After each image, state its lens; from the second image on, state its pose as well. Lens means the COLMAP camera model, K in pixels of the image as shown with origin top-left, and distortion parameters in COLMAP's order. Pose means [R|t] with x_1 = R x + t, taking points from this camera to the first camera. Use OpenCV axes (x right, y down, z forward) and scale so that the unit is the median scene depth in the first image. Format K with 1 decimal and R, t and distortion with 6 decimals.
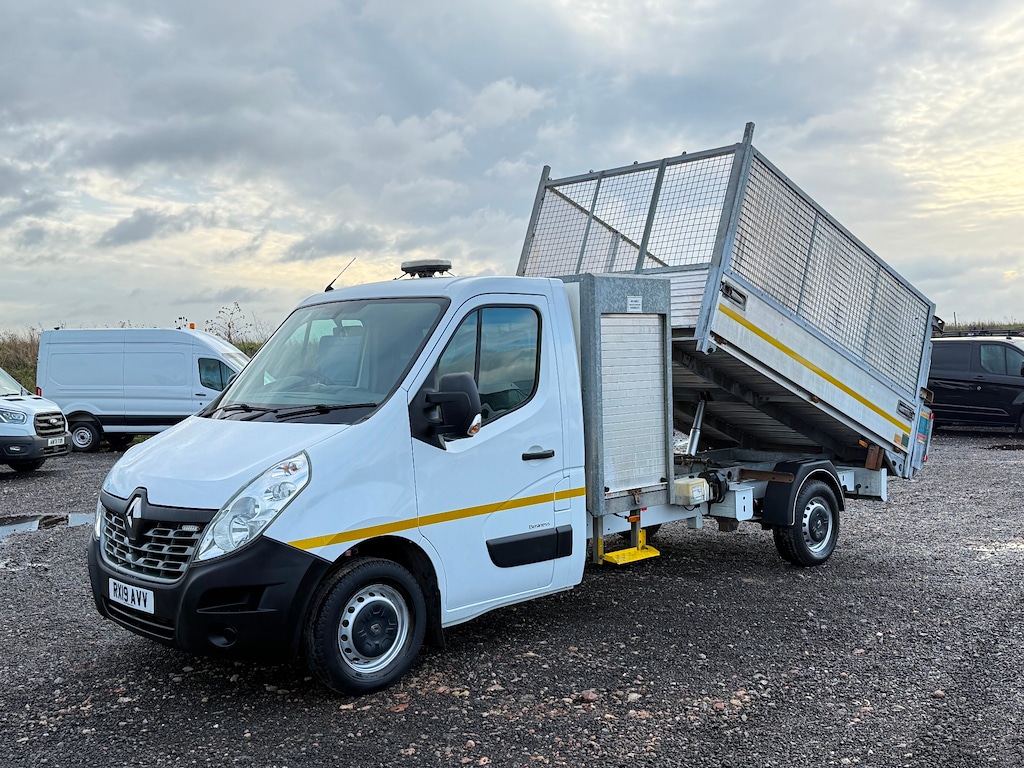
lens RADIAL K [[1098.9, 0, 514.4], [0, 1098.9, 387.2], [0, 0, 1]] dist [0.013239, 0.000000]
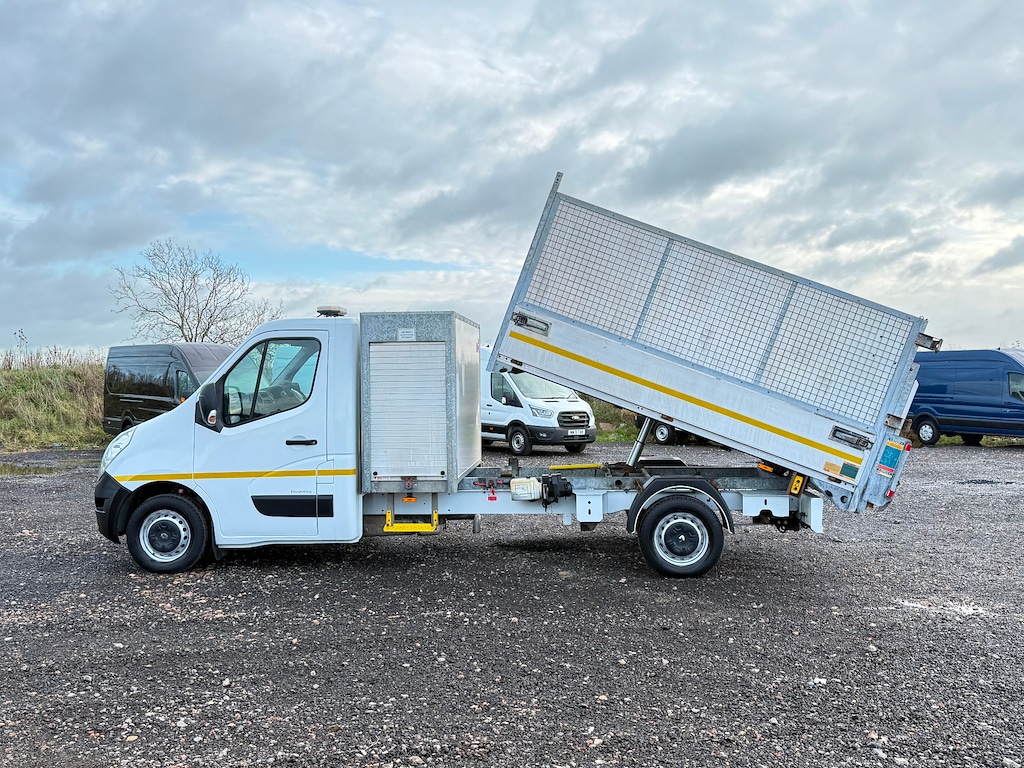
lens RADIAL K [[937.2, 0, 514.2], [0, 937.2, 388.7], [0, 0, 1]] dist [0.043471, 0.000000]
pose [[0.663748, 0.023190, -0.747597, 0.858094], [-0.030761, 0.999520, 0.003694, -0.016080], [0.747324, 0.020545, 0.664142, 0.300312]]
